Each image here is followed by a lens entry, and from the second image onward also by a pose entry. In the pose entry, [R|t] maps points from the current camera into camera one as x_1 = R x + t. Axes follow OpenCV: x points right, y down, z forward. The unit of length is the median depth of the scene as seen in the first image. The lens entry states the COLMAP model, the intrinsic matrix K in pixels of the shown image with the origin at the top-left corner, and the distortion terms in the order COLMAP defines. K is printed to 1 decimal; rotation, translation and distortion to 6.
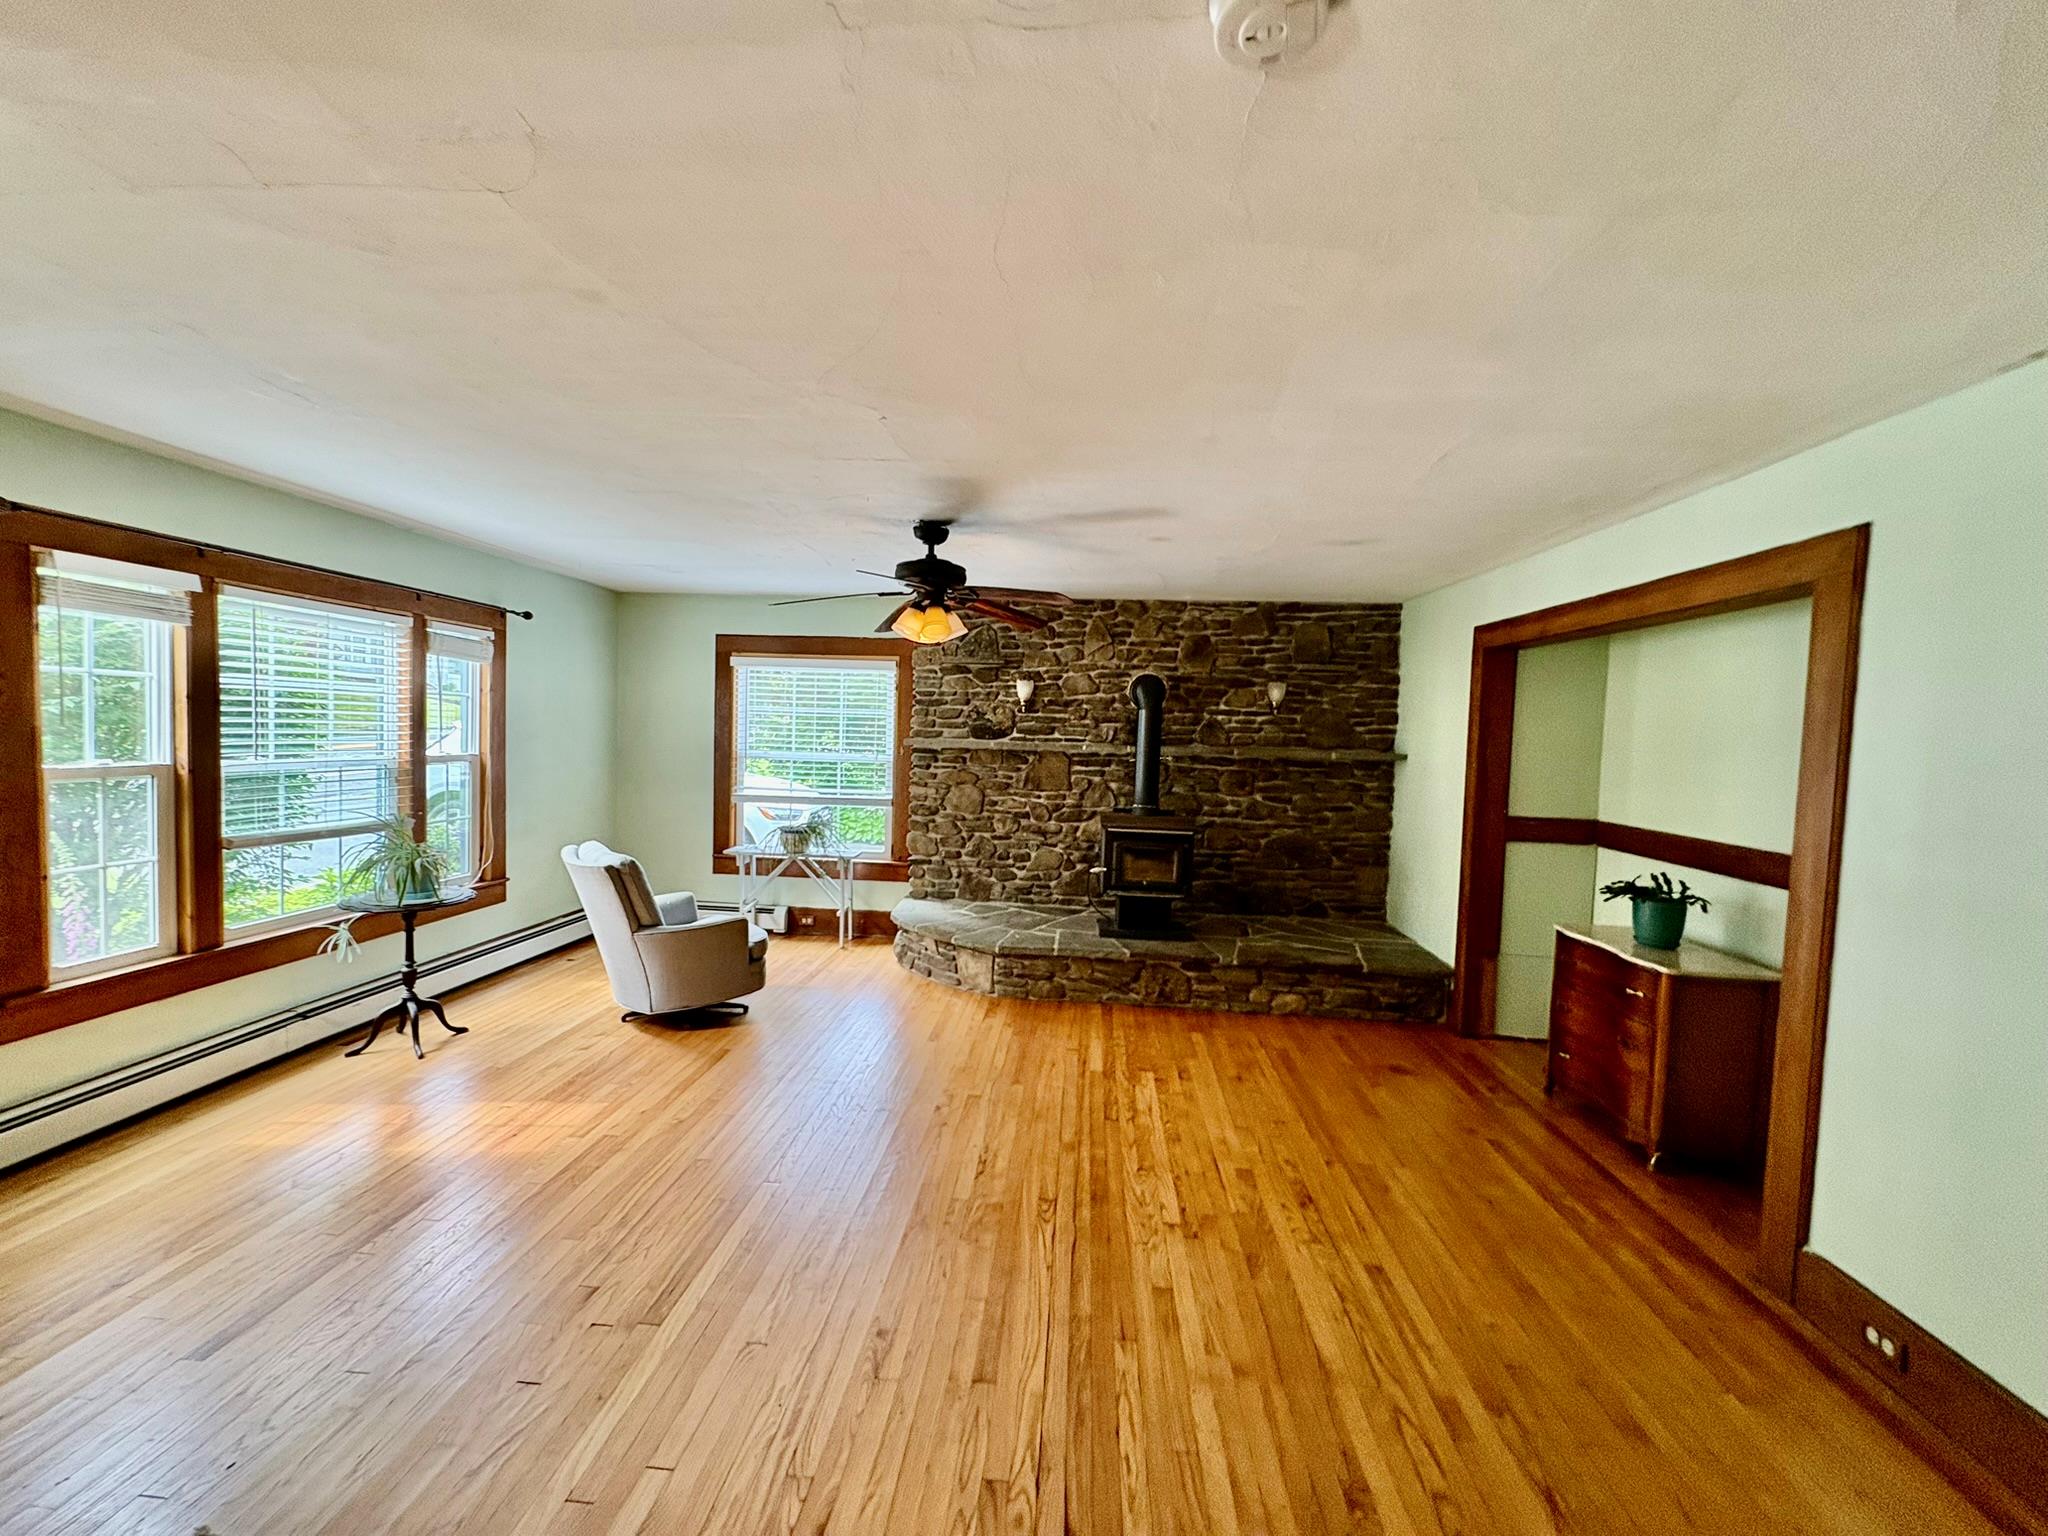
lens RADIAL K [[810.3, 0, 1023.4], [0, 810.3, 776.7], [0, 0, 1]] dist [-0.002252, 0.000121]
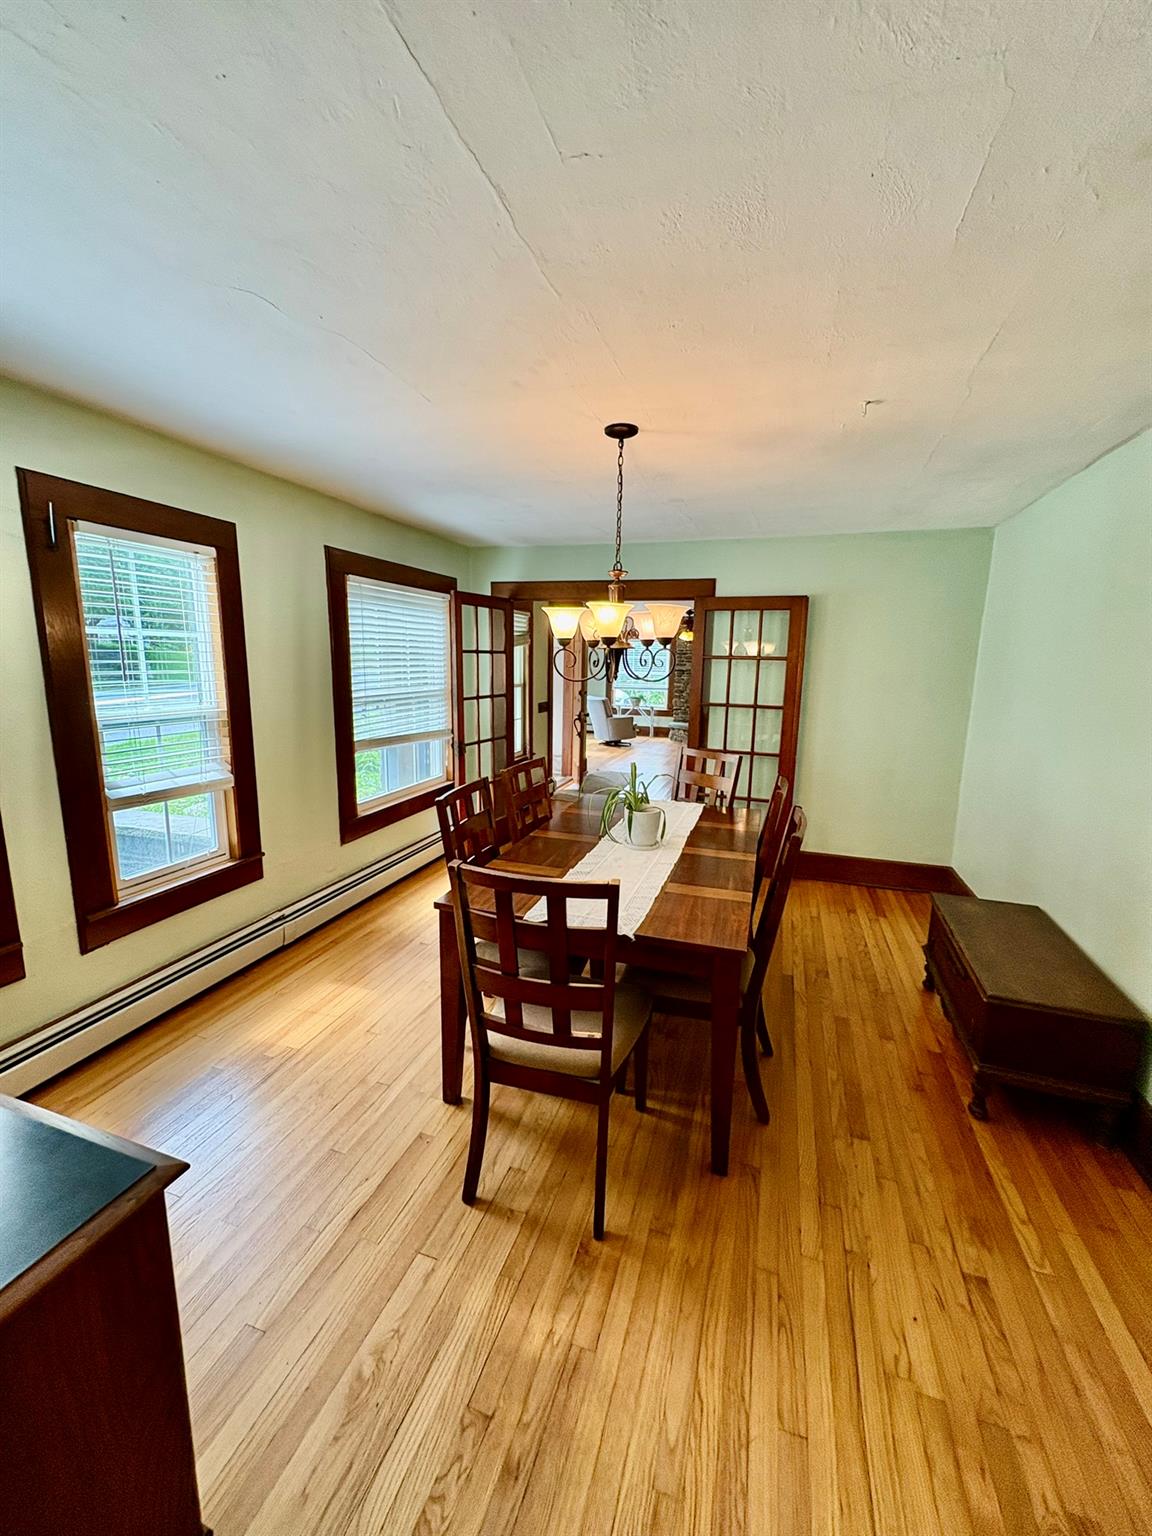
lens RADIAL K [[607.7, 0, 575.8], [0, 607.7, 770.8], [0, 0, 1]] dist [-0.002252, 0.000121]
pose [[0.969371, 0.027025, -0.244110, 0.071735], [0.001128, 0.993427, 0.114460, 0.091082], [0.245598, -0.111229, 0.962969, -1.513587]]
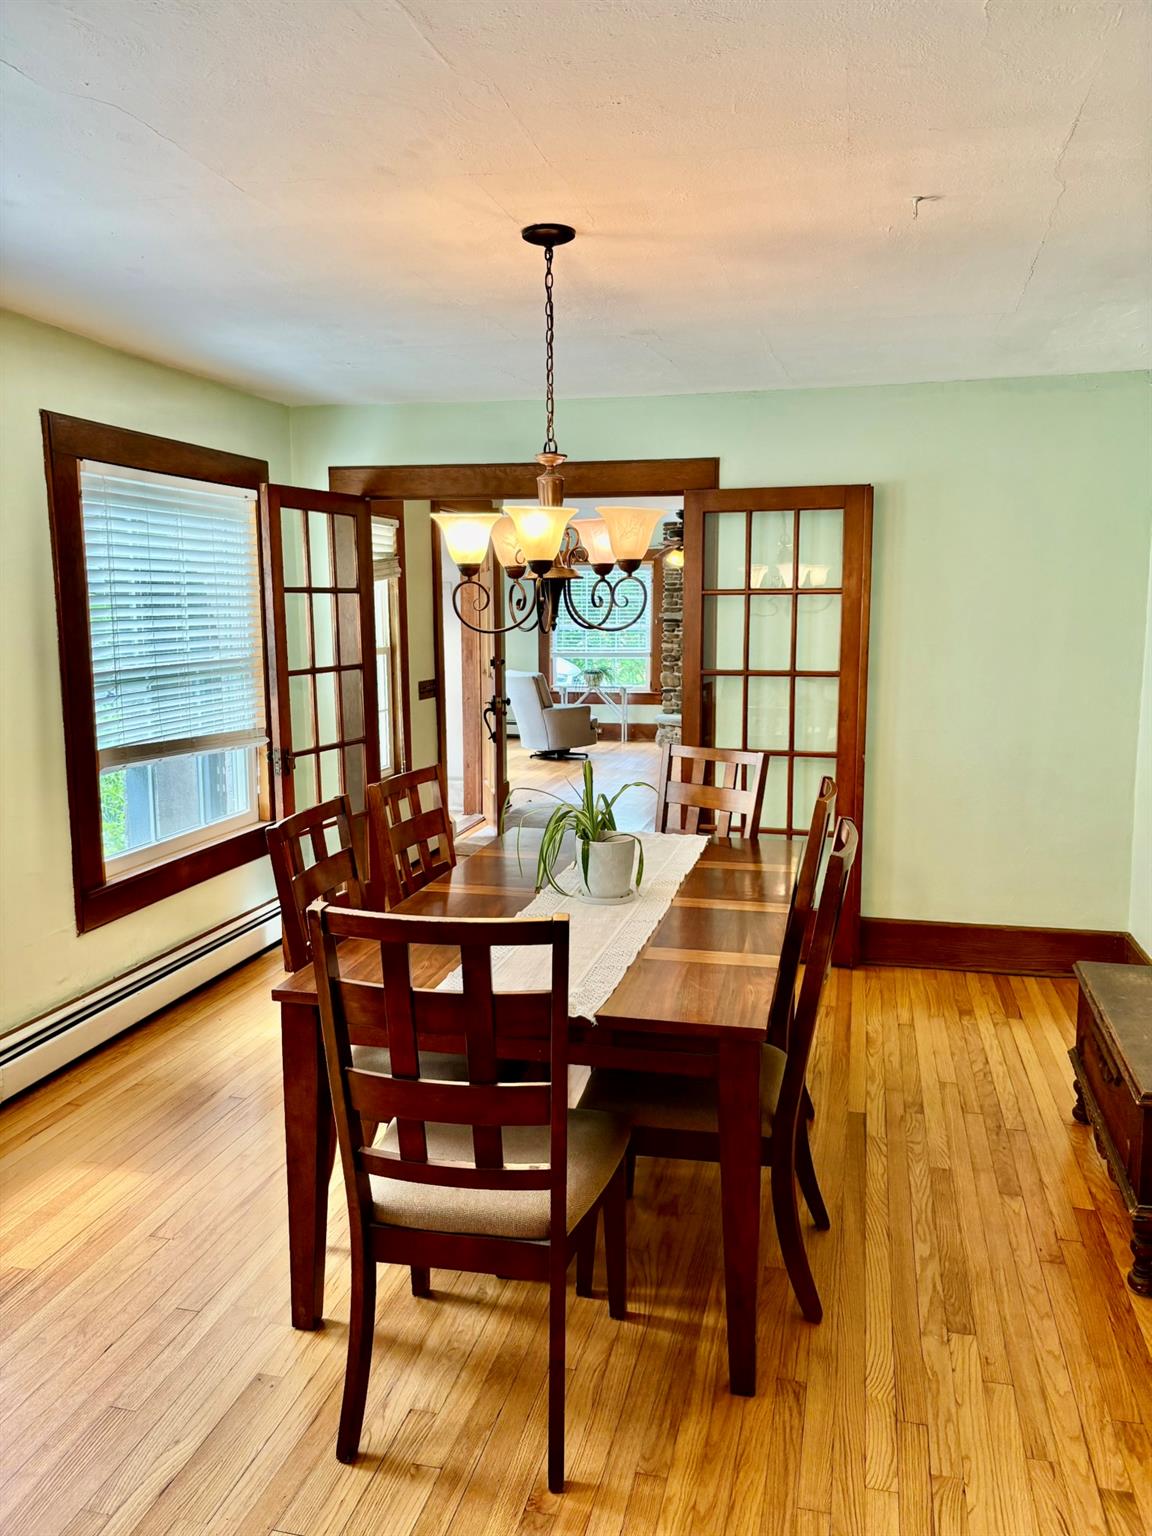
lens RADIAL K [[1157.9, 0, 578.7], [0, 1157.9, 781.7], [0, 0, 1]] dist [0.039272, -0.048723]
pose [[0.986067, -0.012915, -0.165849, 0.091596], [0.027472, 0.995935, 0.085778, 0.103257], [0.164068, -0.089139, 0.982413, -1.614069]]
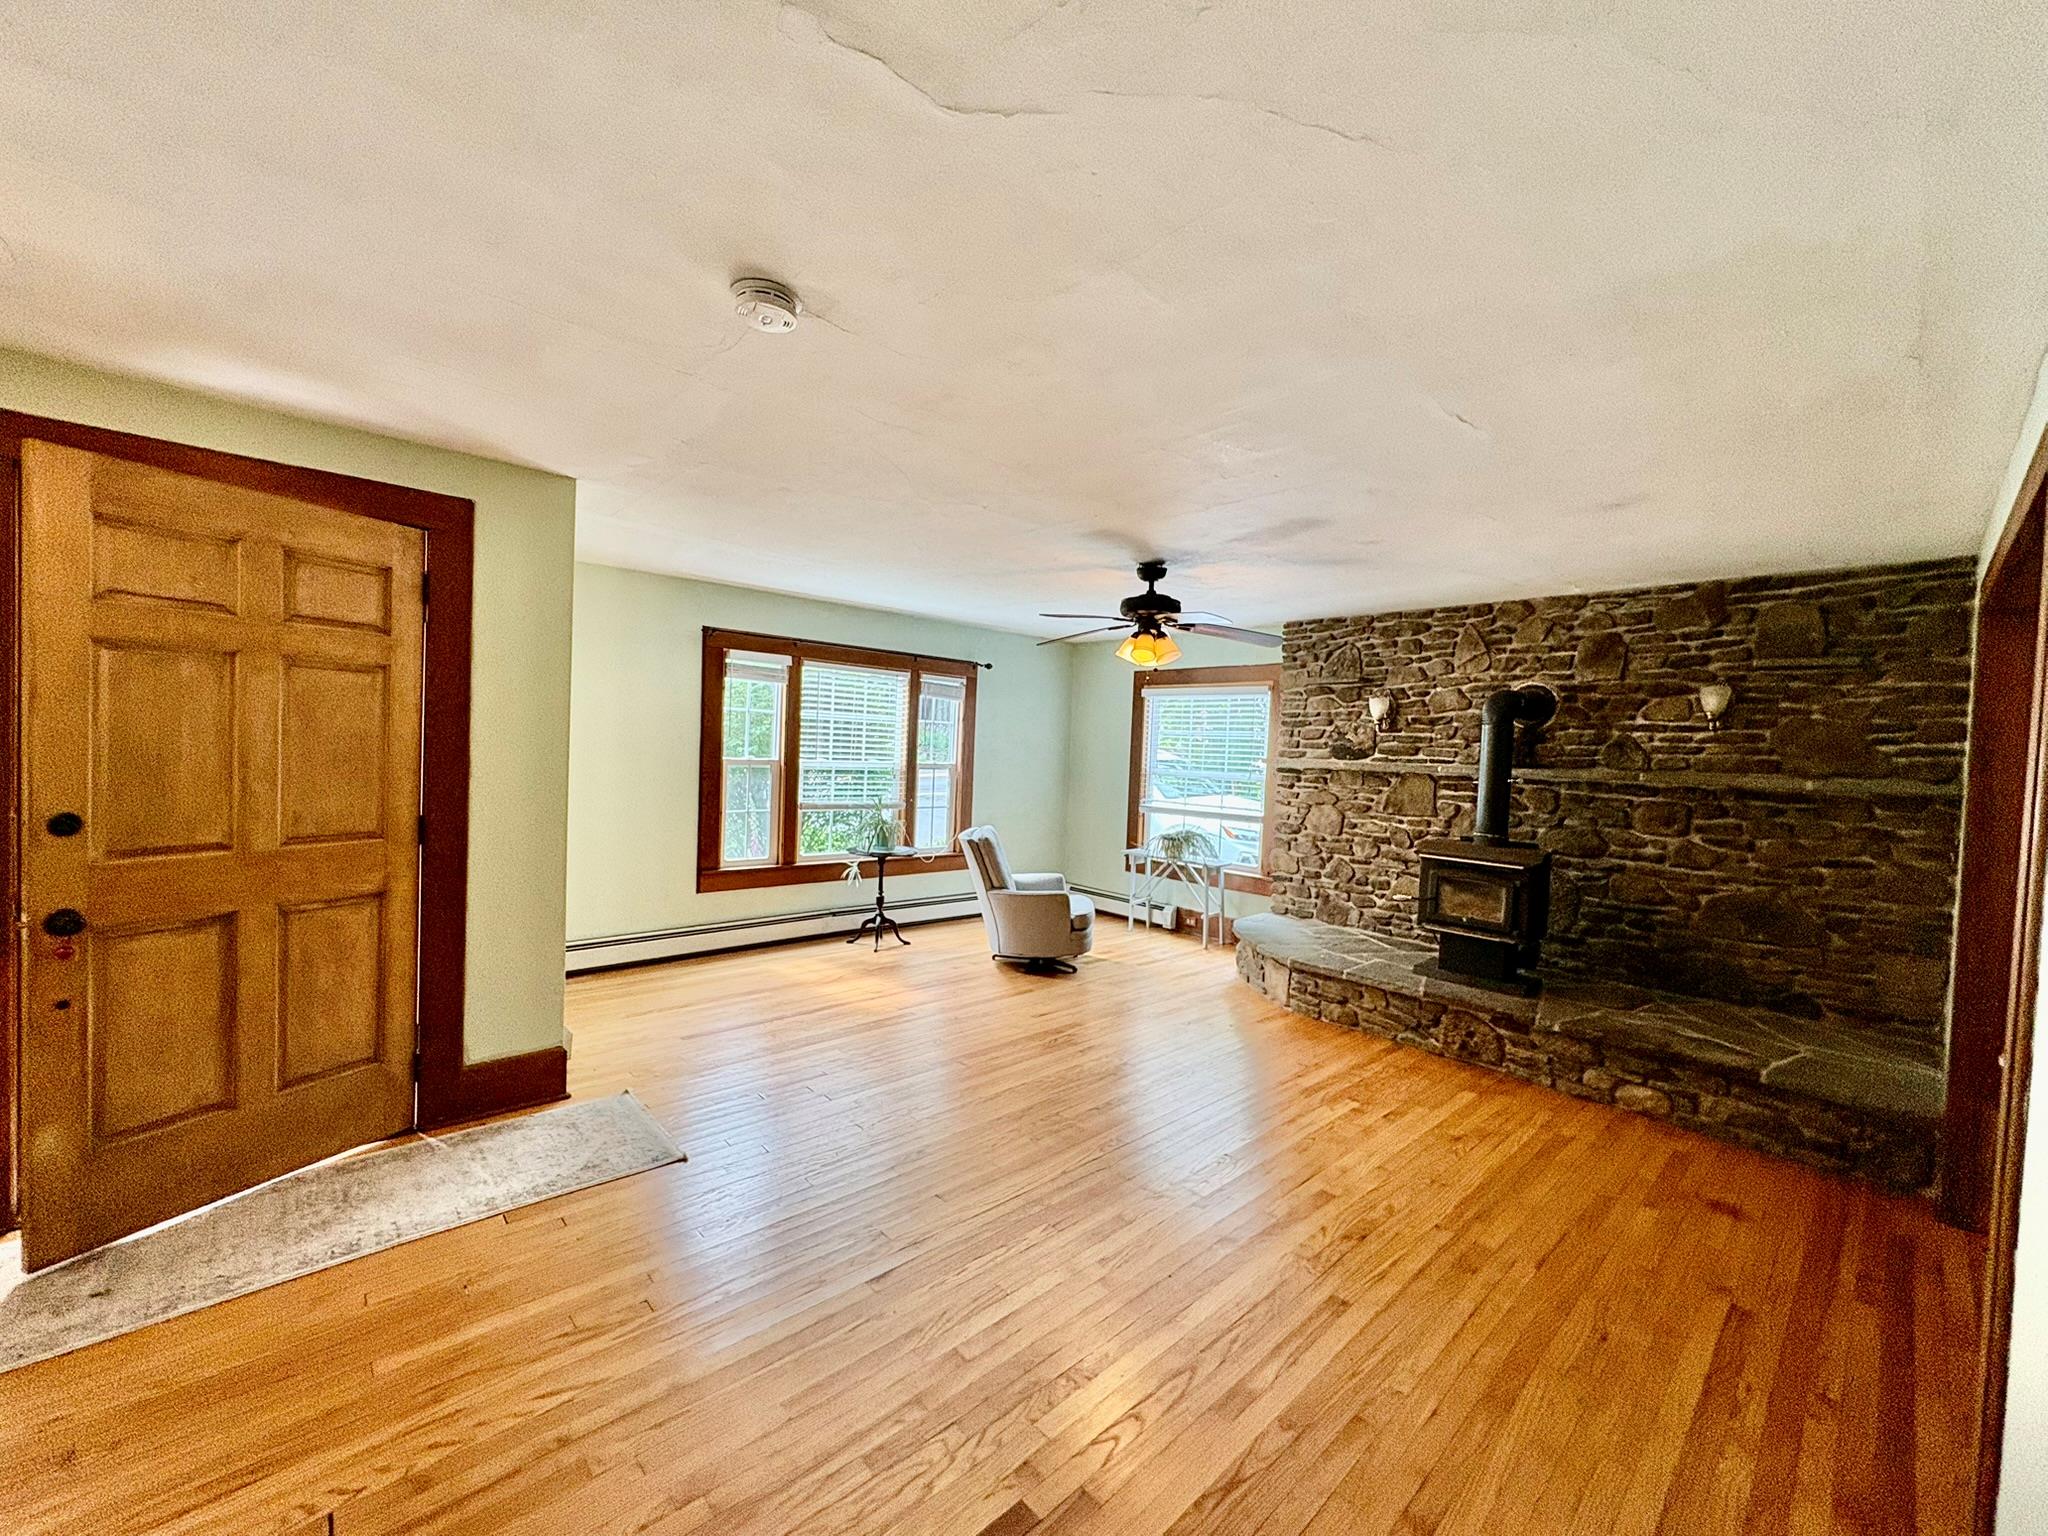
lens RADIAL K [[810.3, 0, 1024.3], [0, 810.3, 779.1], [0, 0, 1]] dist [-0.002252, 0.000121]
pose [[0.734283, 0.025685, -0.678357, 0.409326], [-0.056440, 0.998134, -0.023300, 0.027008], [0.676493, 0.055395, 0.734363, 0.020658]]
